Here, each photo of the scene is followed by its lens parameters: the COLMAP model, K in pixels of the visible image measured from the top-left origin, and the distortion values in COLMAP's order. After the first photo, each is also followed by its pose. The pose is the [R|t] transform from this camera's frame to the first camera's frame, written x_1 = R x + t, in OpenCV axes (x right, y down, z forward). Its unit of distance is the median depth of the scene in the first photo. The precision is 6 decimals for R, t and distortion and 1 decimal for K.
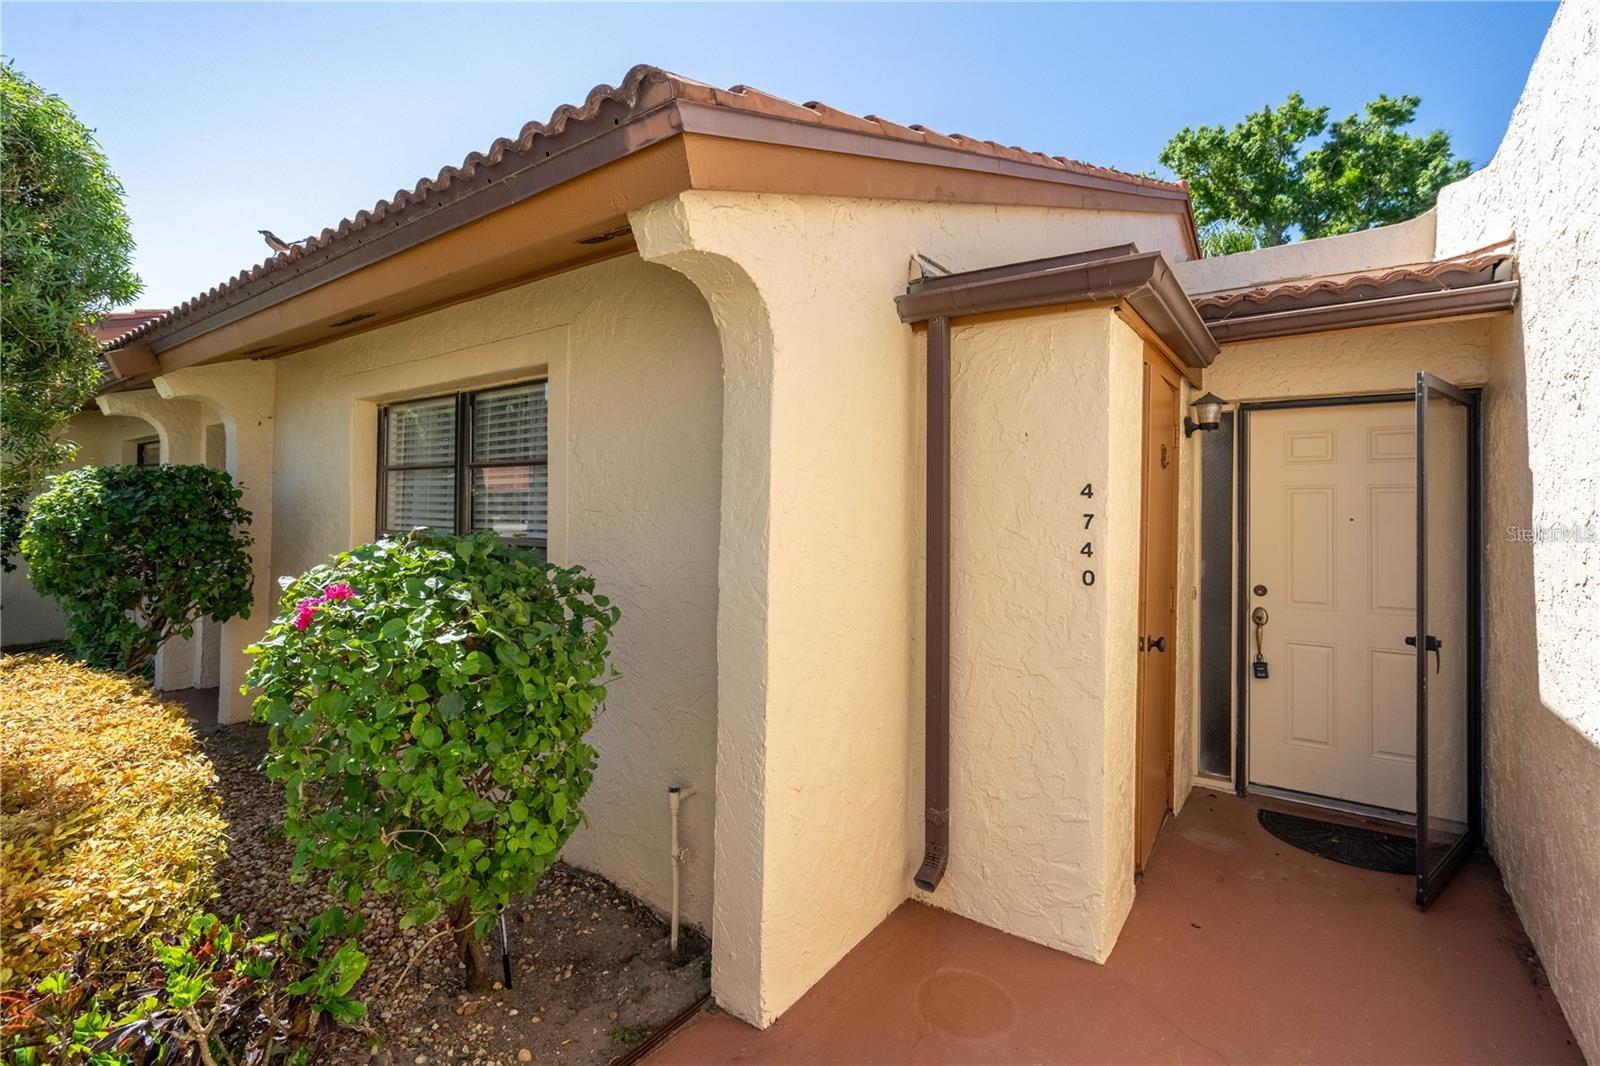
lens RADIAL K [[736.1, 0, 786.3], [0, 736.1, 505.7], [0, 0, 1]] dist [-0.002200, 0.000099]
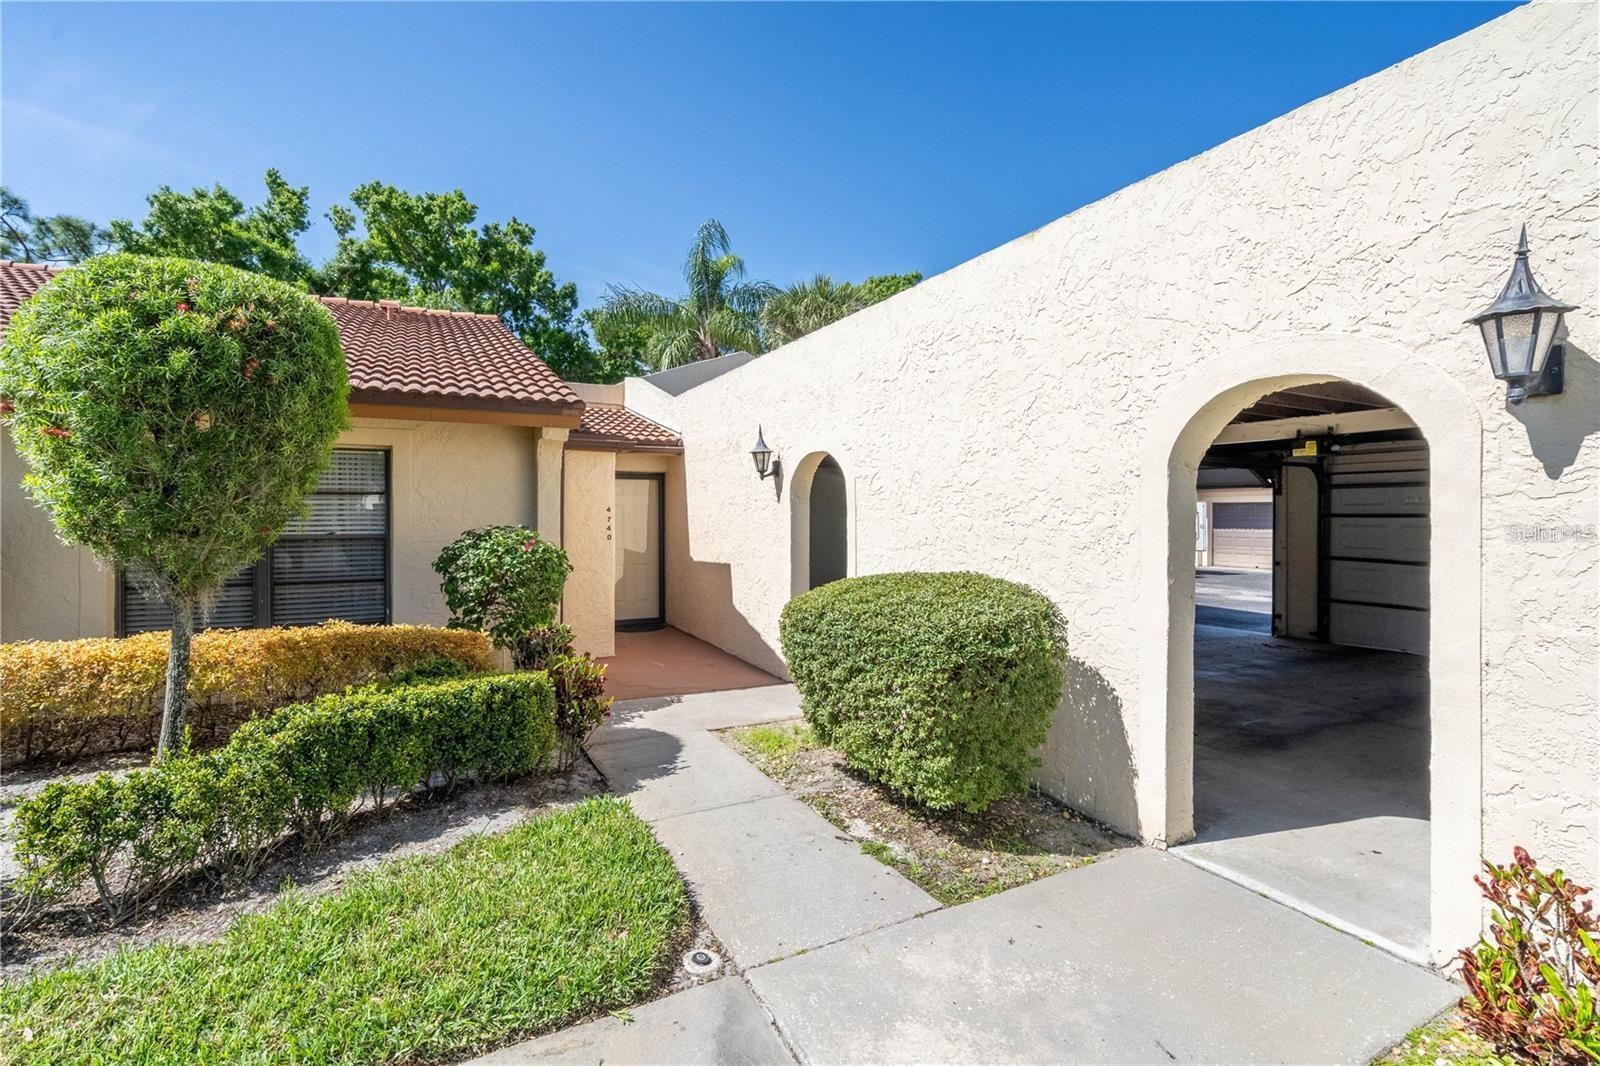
lens RADIAL K [[733.8, 0, 800.8], [0, 733.8, 508.9], [0, 0, 1]] dist [-0.003813, -0.000012]
pose [[0.437228, 0.000444, 0.899351, -0.214231], [-0.005217, 0.999984, 0.002043, -0.003261], [-0.899336, -0.005585, 0.437223, -0.114814]]
